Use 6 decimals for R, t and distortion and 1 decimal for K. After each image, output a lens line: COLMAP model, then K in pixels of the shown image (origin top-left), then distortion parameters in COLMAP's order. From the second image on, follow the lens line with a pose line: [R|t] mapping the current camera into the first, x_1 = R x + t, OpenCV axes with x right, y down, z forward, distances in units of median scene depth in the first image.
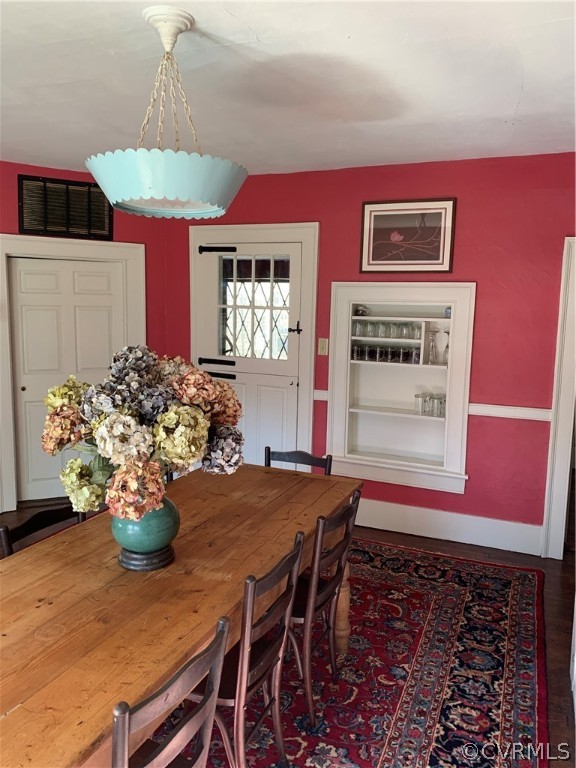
lens RADIAL K [[581.0, 0, 292.0], [0, 581.0, 379.9], [0, 0, 1]] dist [0.028963, -0.041315]
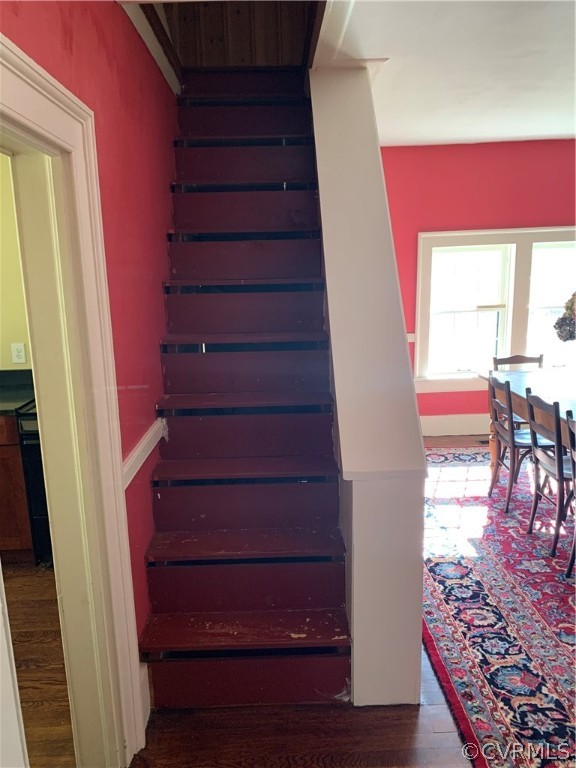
lens RADIAL K [[581.0, 0, 289.5], [0, 581.0, 382.4], [0, 0, 1]] dist [0.028963, -0.041315]
pose [[-0.914782, 0.083629, -0.395195, 1.115026], [-0.043462, 0.952279, 0.302119, -0.190016], [0.401602, 0.293549, -0.867493, 1.810324]]
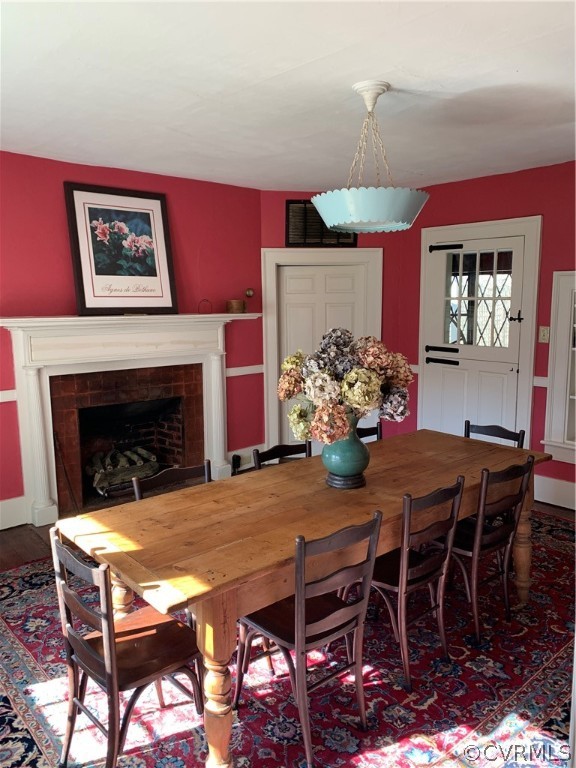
lens RADIAL K [[581.0, 0, 286.3], [0, 581.0, 389.2], [0, 0, 1]] dist [0.028963, -0.041315]
pose [[0.895686, 0.036997, -0.443145, 0.201462], [-0.026764, 0.999211, 0.029327, 0.041435], [0.443880, -0.014408, 0.895970, -0.263866]]
